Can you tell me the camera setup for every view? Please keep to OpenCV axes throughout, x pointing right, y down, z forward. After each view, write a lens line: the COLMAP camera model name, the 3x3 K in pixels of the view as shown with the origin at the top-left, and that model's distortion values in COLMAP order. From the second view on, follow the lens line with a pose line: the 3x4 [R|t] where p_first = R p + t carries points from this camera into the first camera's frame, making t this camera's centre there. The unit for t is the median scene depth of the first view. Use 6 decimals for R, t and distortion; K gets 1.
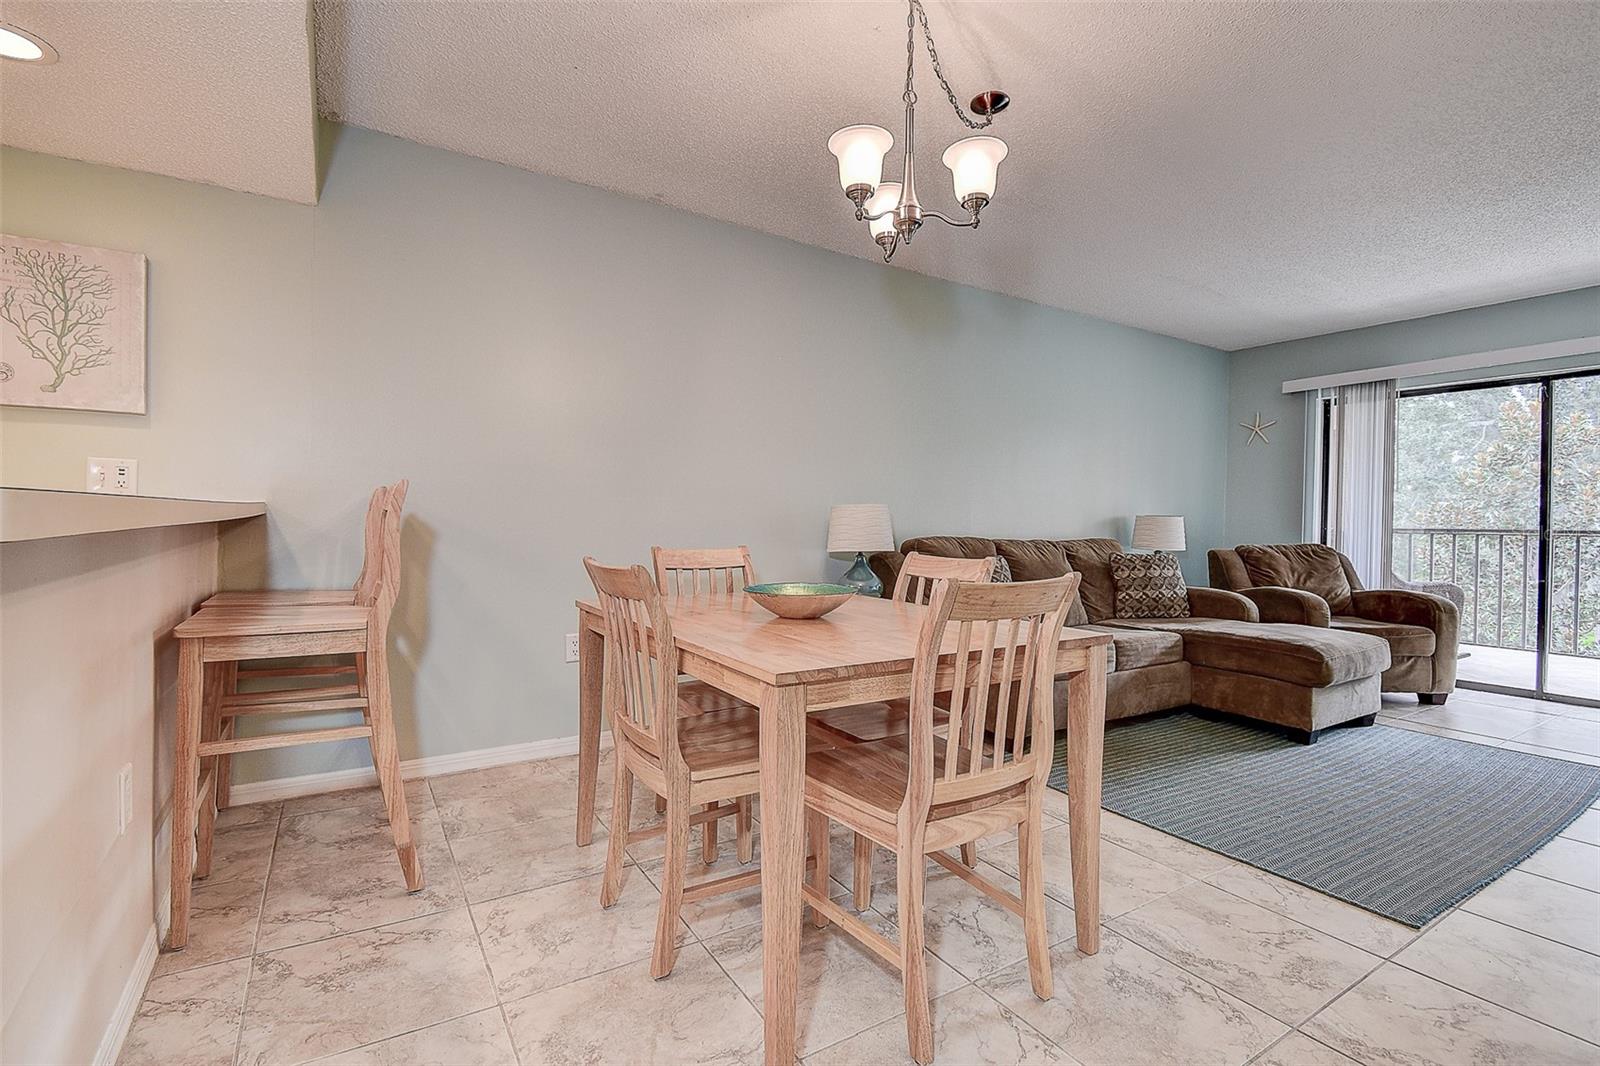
lens RADIAL K [[726.5, 0, 800.0], [0, 726.5, 533.0], [0, 0, 1]] dist [0.033059, -0.027726]
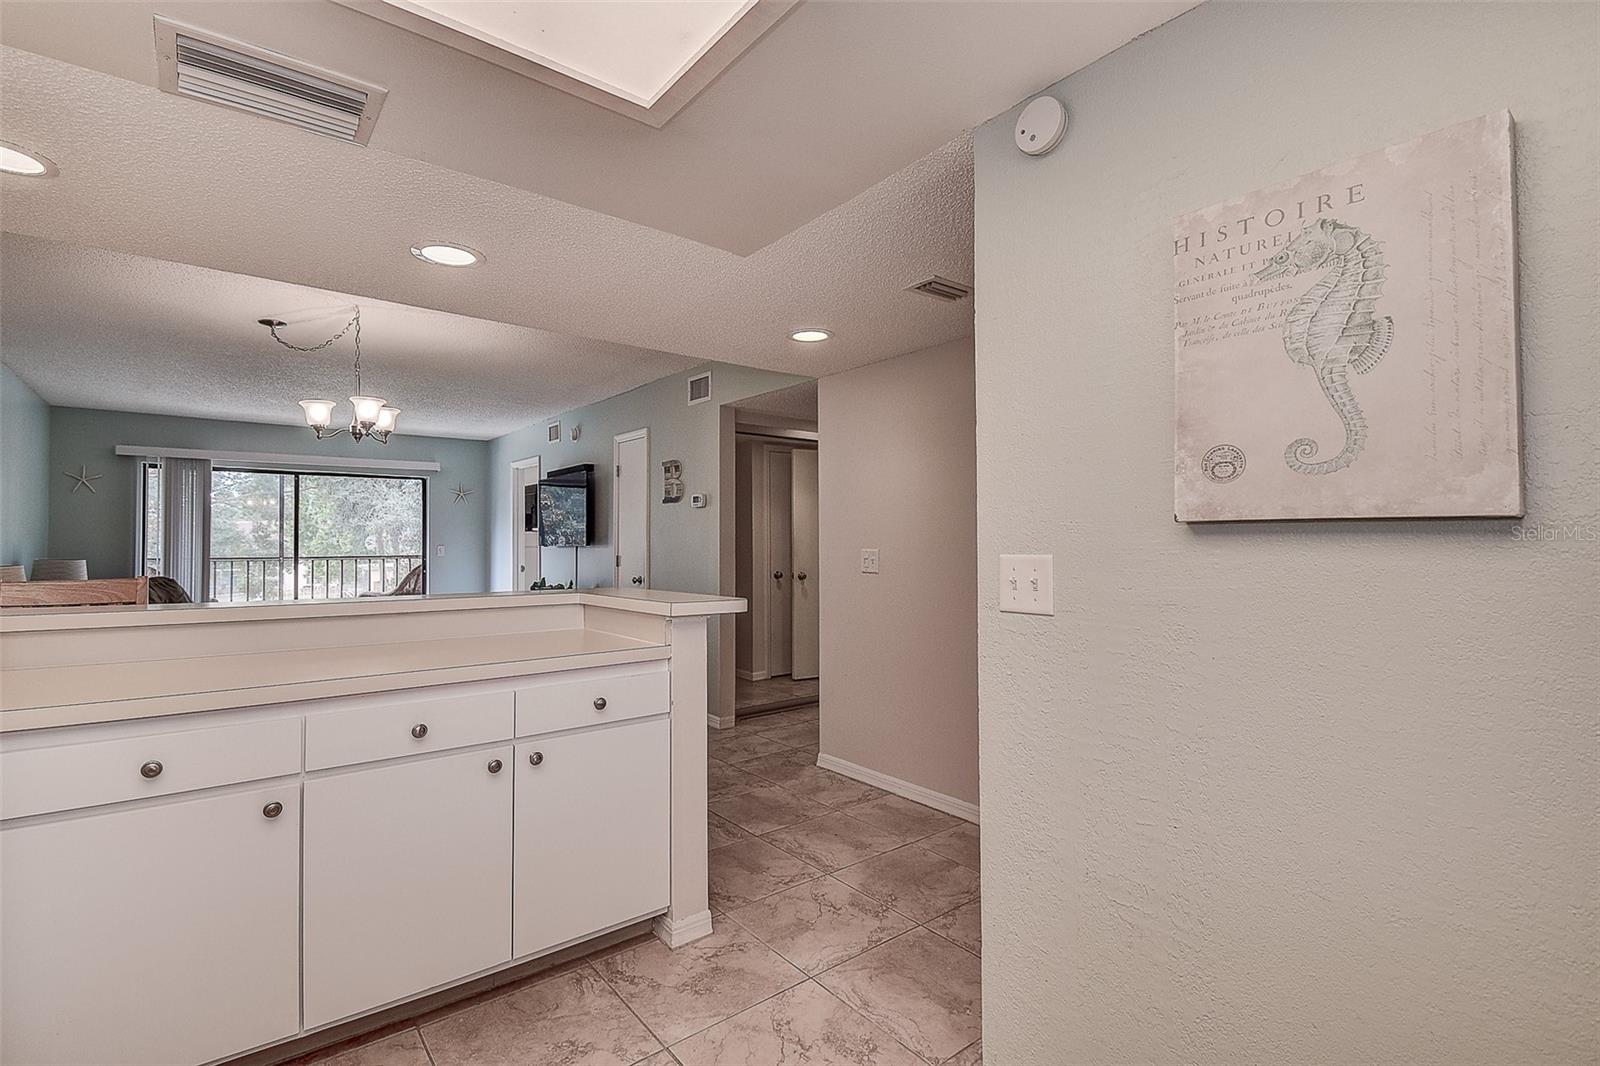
lens RADIAL K [[726.5, 0, 800.0], [0, 726.5, 533.0], [0, 0, 1]] dist [0.033059, -0.027726]
pose [[-0.111357, -0.002588, 0.993777, -1.016434], [0.013483, 0.999901, 0.004114, -0.074506], [-0.993689, 0.013857, -0.111311, 0.012581]]
